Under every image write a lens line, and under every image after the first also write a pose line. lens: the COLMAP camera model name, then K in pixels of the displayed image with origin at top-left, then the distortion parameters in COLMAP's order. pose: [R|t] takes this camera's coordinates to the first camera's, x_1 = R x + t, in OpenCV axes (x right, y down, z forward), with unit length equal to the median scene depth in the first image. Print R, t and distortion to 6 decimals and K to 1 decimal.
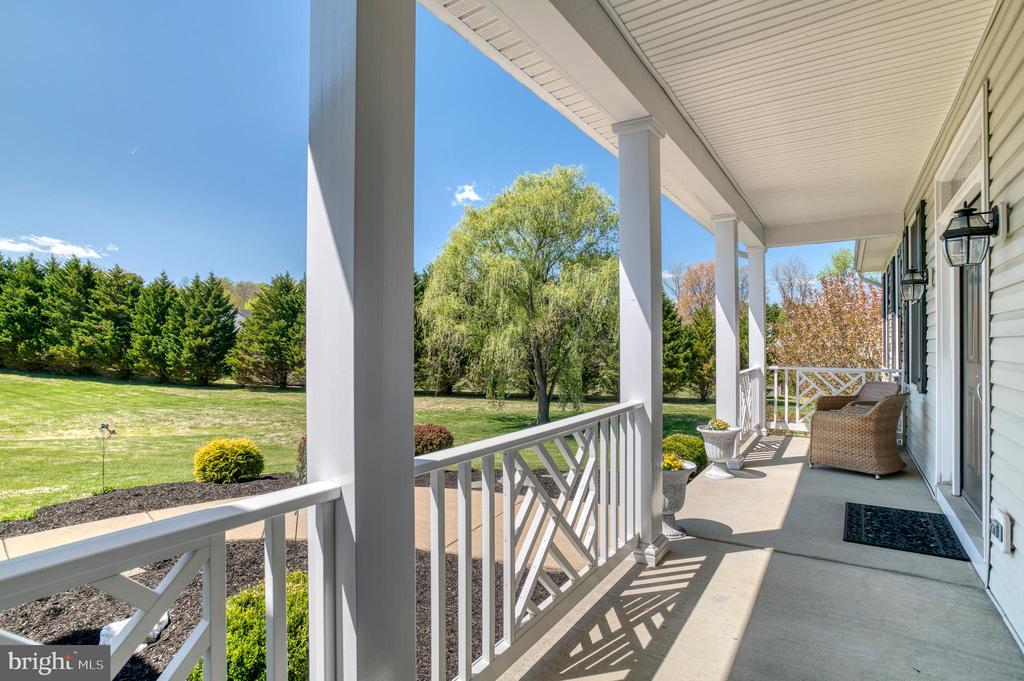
lens RADIAL K [[500.5, 0, 513.0], [0, 500.5, 336.5], [0, 0, 1]] dist [-0.033888, 0.001932]
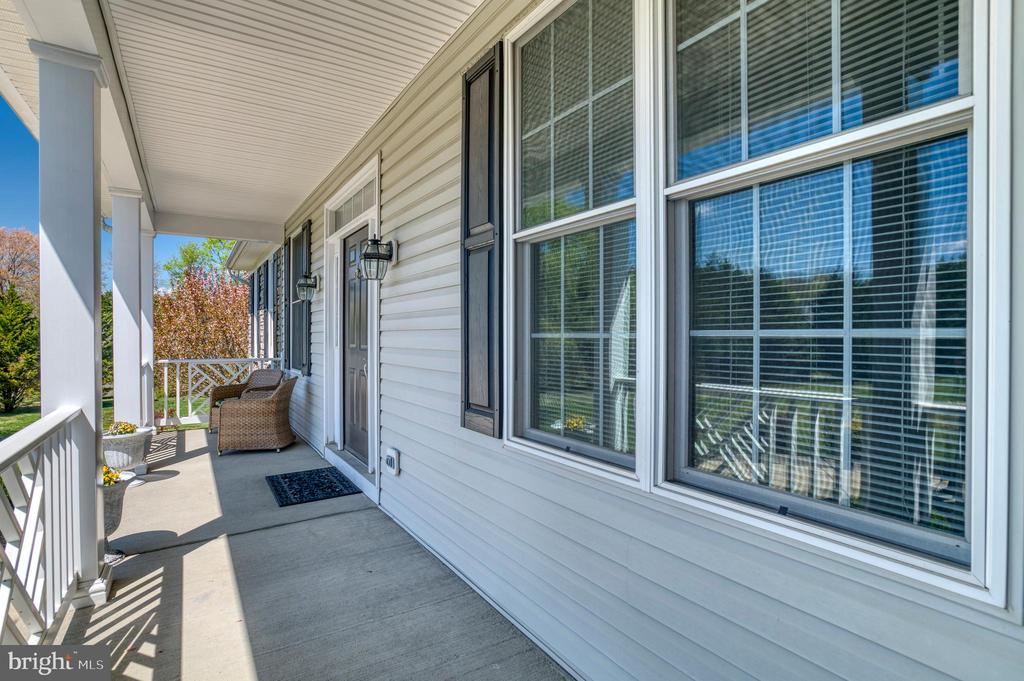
lens RADIAL K [[500.5, 0, 513.0], [0, 500.5, 336.5], [0, 0, 1]] dist [-0.033888, 0.001932]
pose [[0.381140, -0.000999, 0.924517, -0.194807], [-0.012253, 0.999906, 0.006132, 0.003532], [-0.924436, -0.013665, 0.381092, 0.059978]]
